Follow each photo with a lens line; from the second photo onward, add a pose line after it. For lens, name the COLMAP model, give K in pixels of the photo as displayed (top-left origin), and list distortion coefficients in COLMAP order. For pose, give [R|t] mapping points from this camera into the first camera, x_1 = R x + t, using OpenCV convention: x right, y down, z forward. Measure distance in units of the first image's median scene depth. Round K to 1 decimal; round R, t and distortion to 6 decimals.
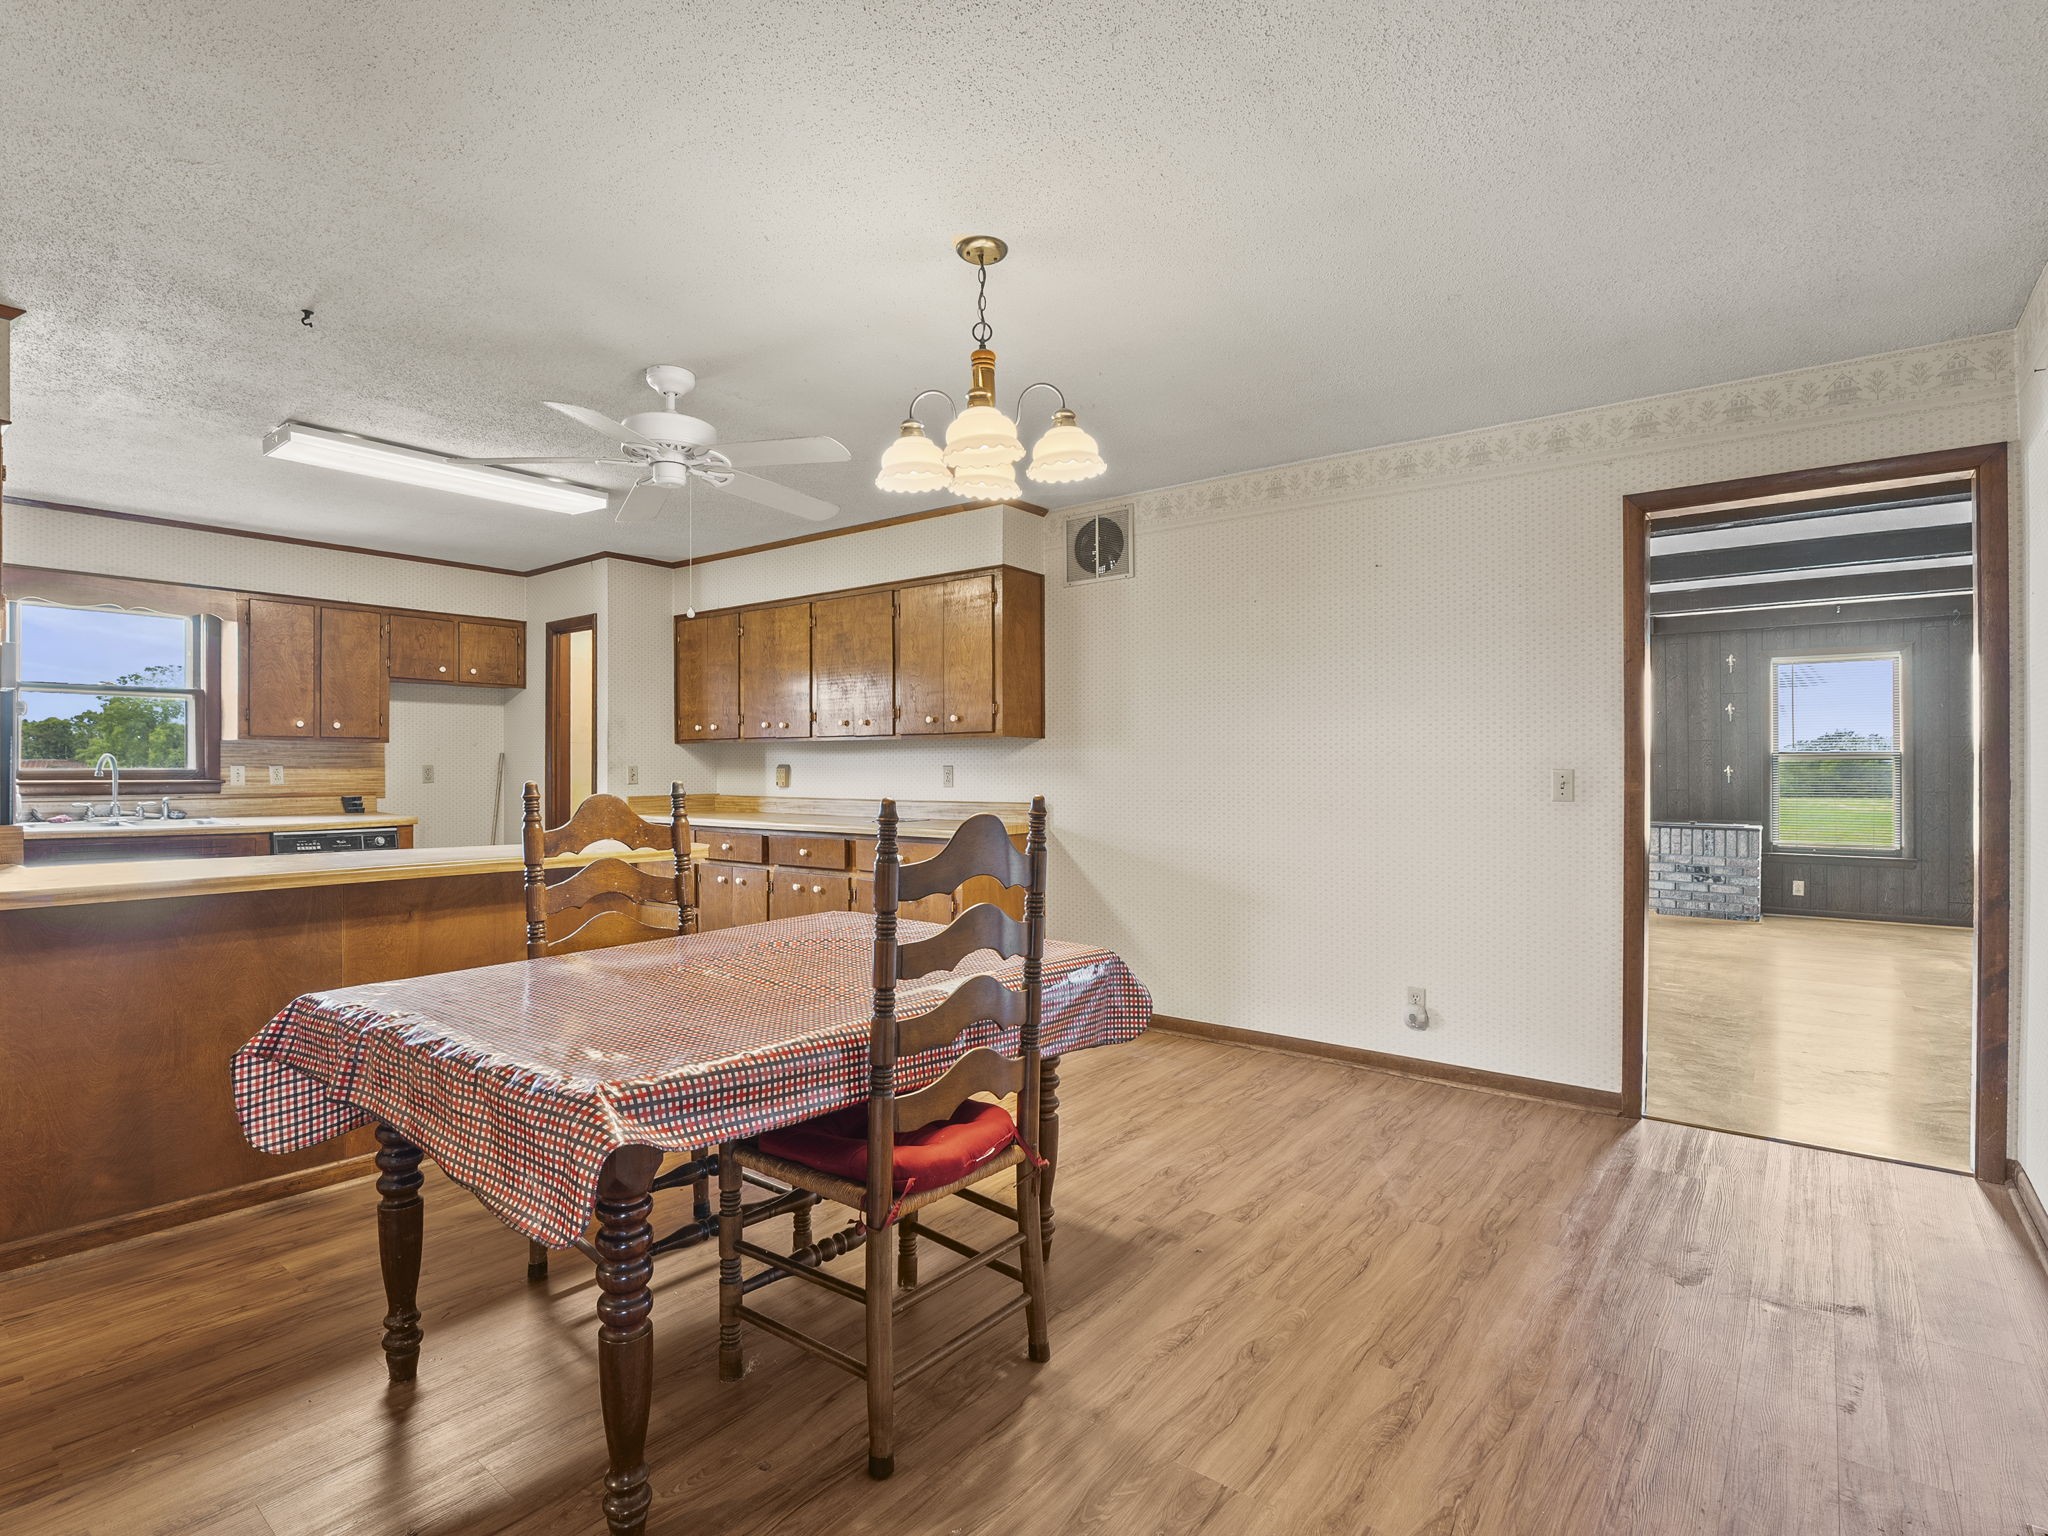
lens RADIAL K [[1008.5, 0, 1014.4], [0, 1008.5, 764.1], [0, 0, 1]] dist [-0.011258, -0.000360]
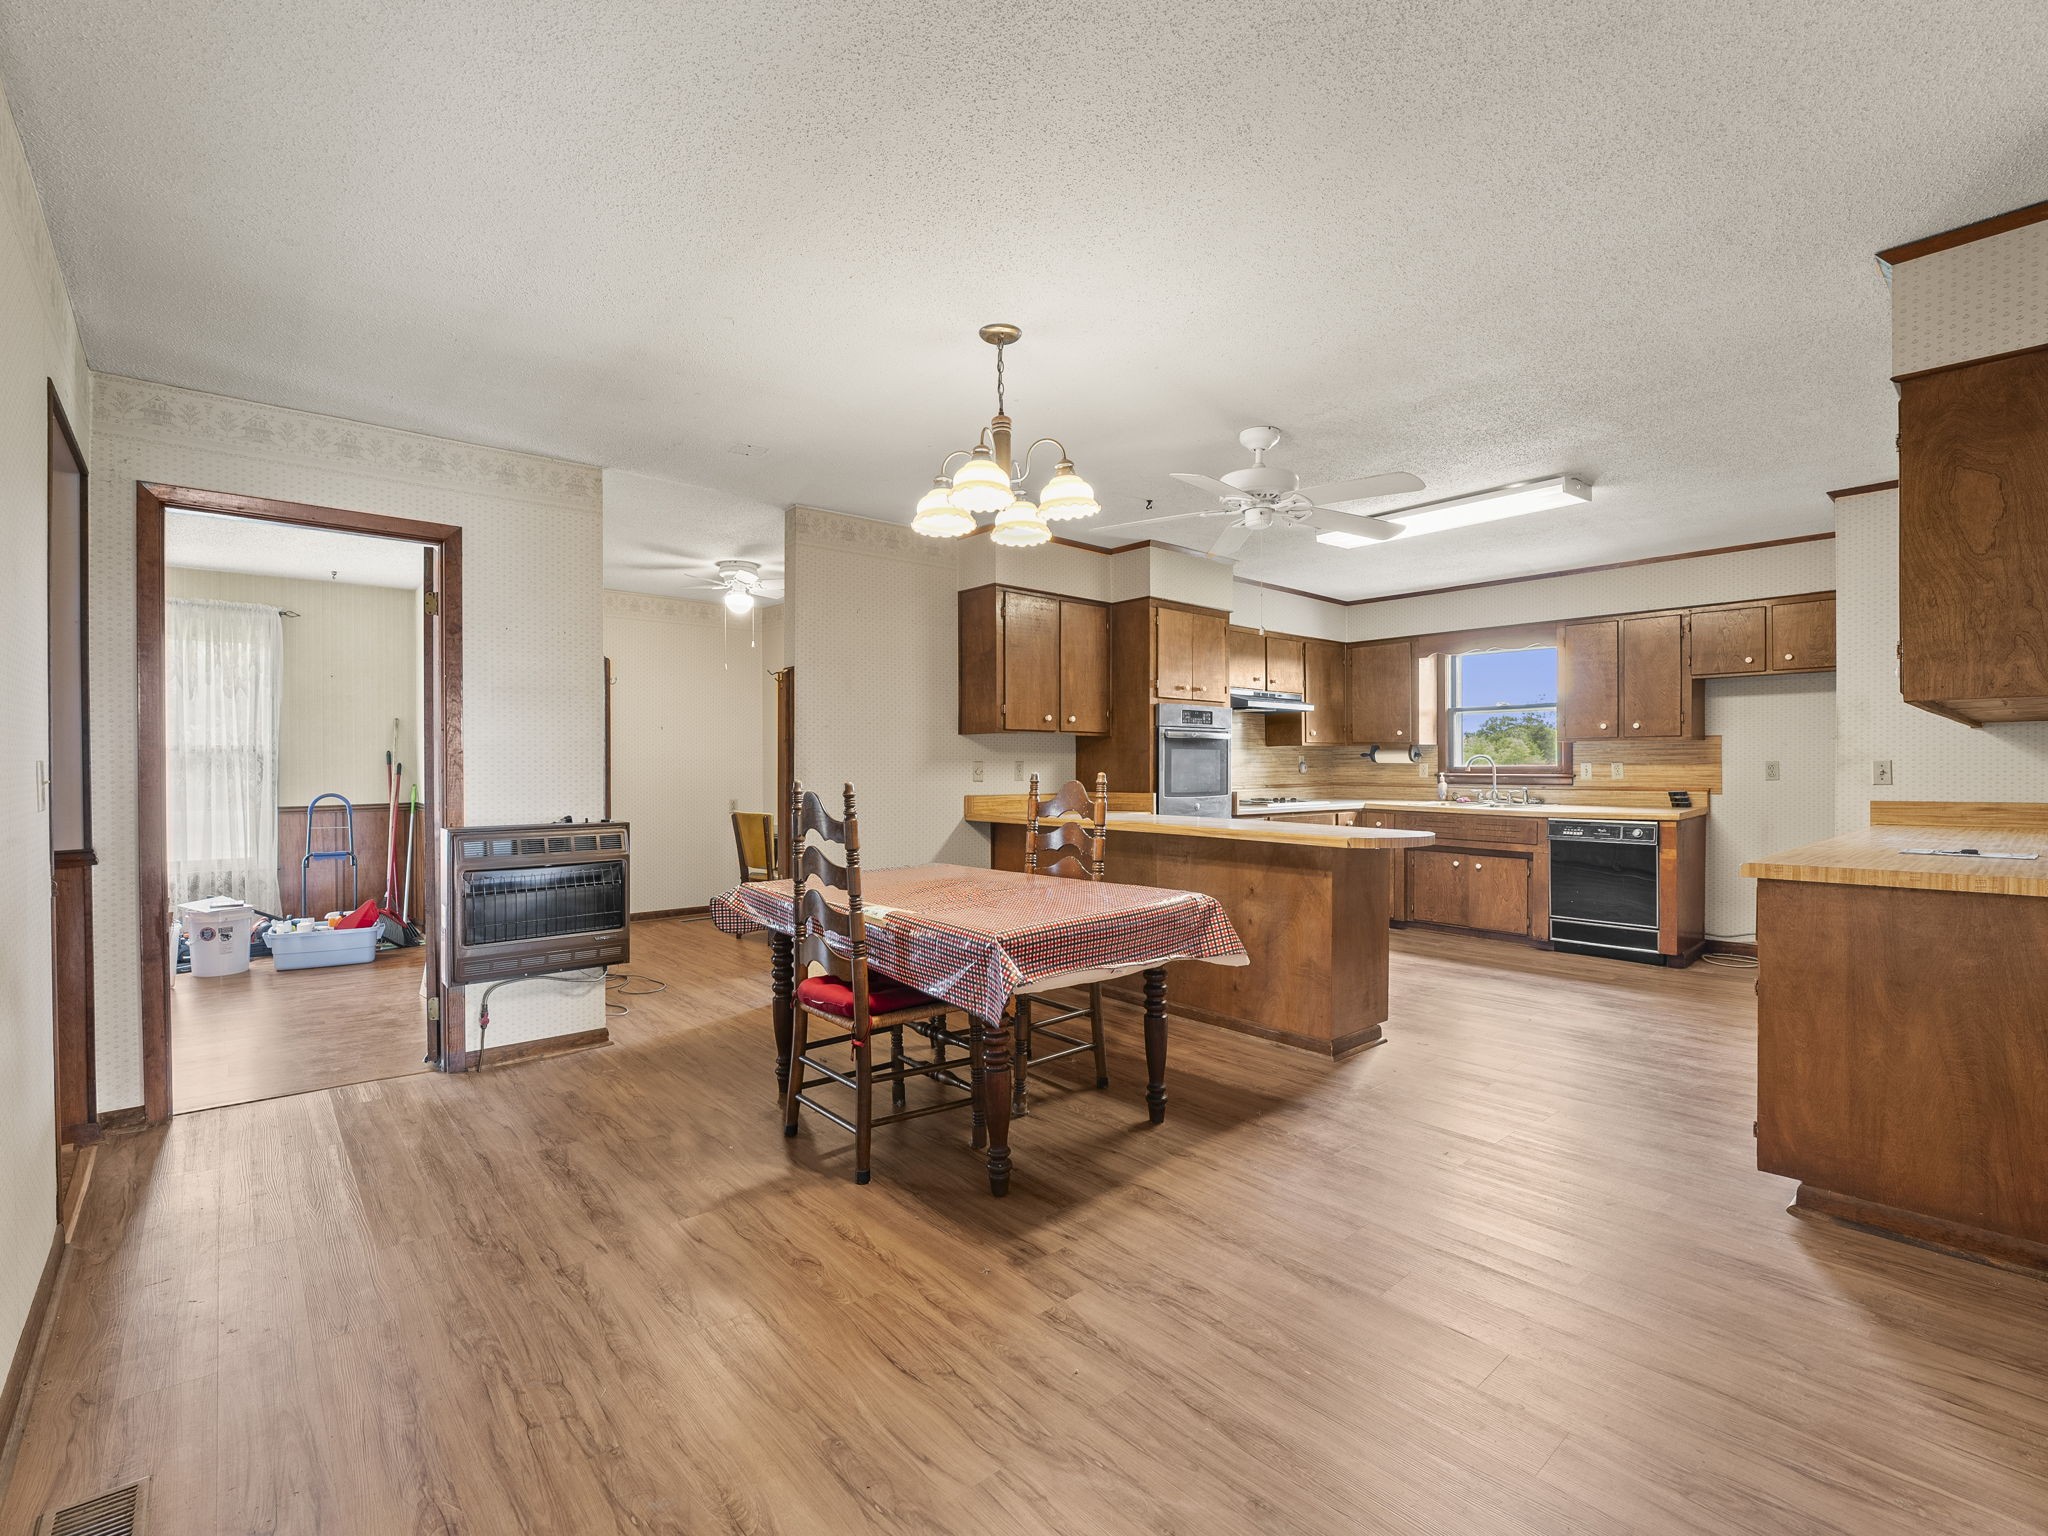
lens RADIAL K [[959.0, 0, 1024.0], [0, 959.0, 768.0], [0, 0, 1]] dist [-0.013746, -0.000490]
pose [[-0.188408, 0.000917, -0.982090, 0.463170], [0.003449, 0.999994, 0.000272, 0.004944], [0.982085, -0.003336, -0.188410, 0.528492]]
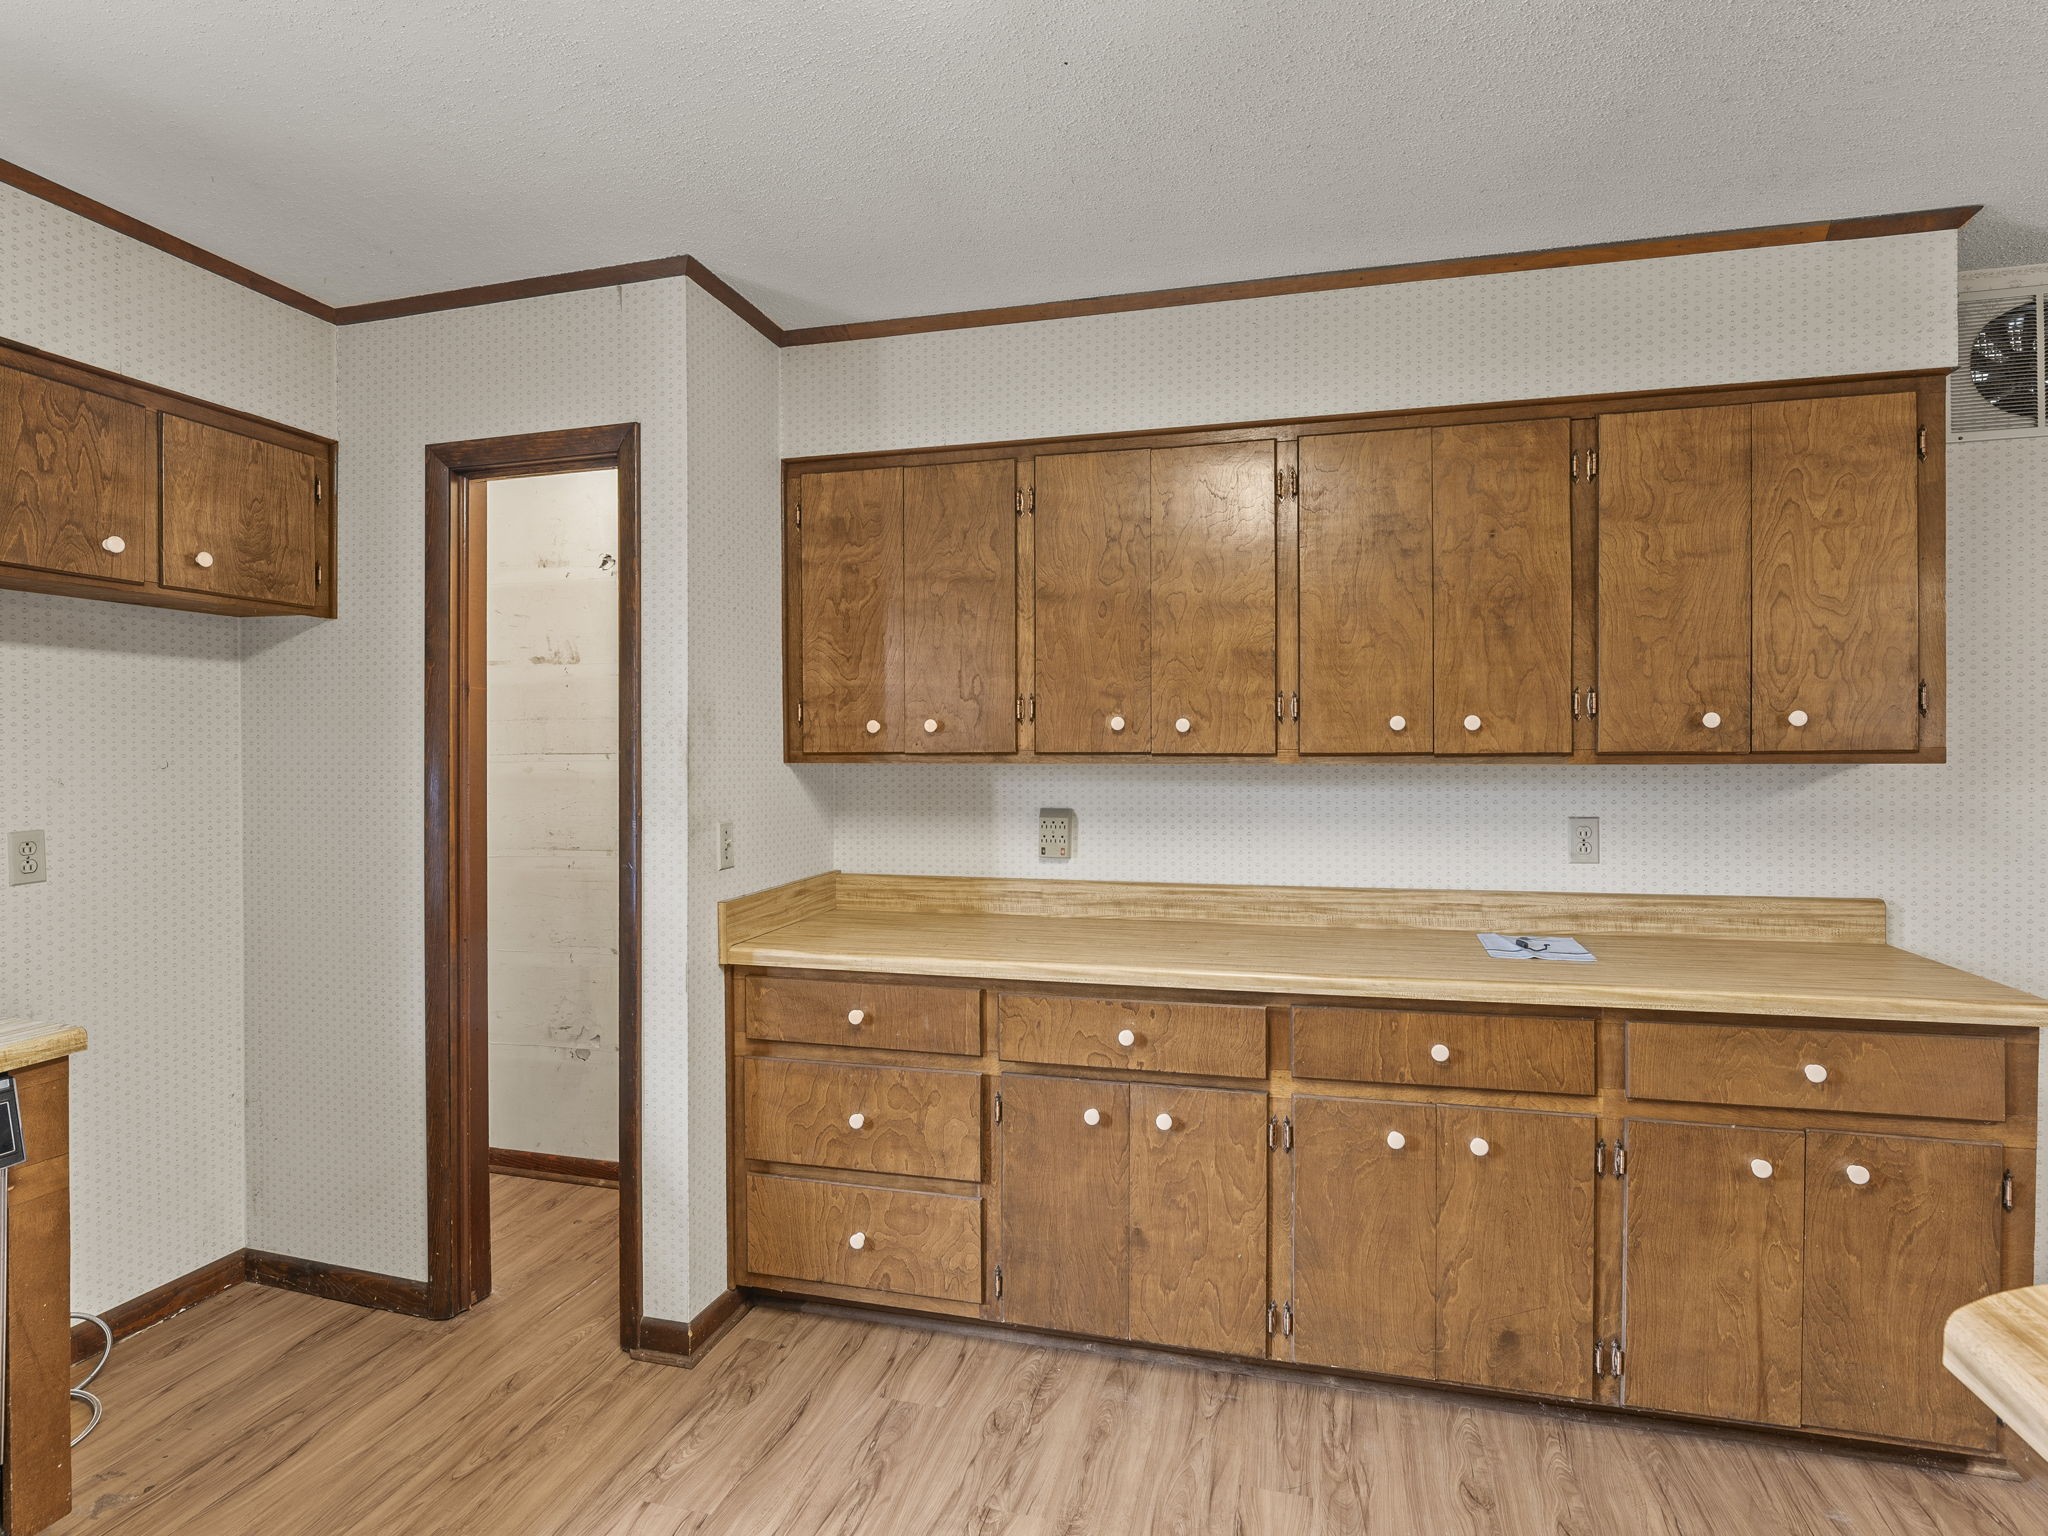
lens RADIAL K [[1068.3, 0, 1021.5], [0, 1068.3, 762.2], [0, 0, 1]] dist [-0.006624, -0.001296]
pose [[0.921160, -0.007482, 0.389113, -0.457237], [0.003416, 0.999932, 0.011140, -0.027505], [-0.389170, -0.008933, 0.921123, 0.597245]]
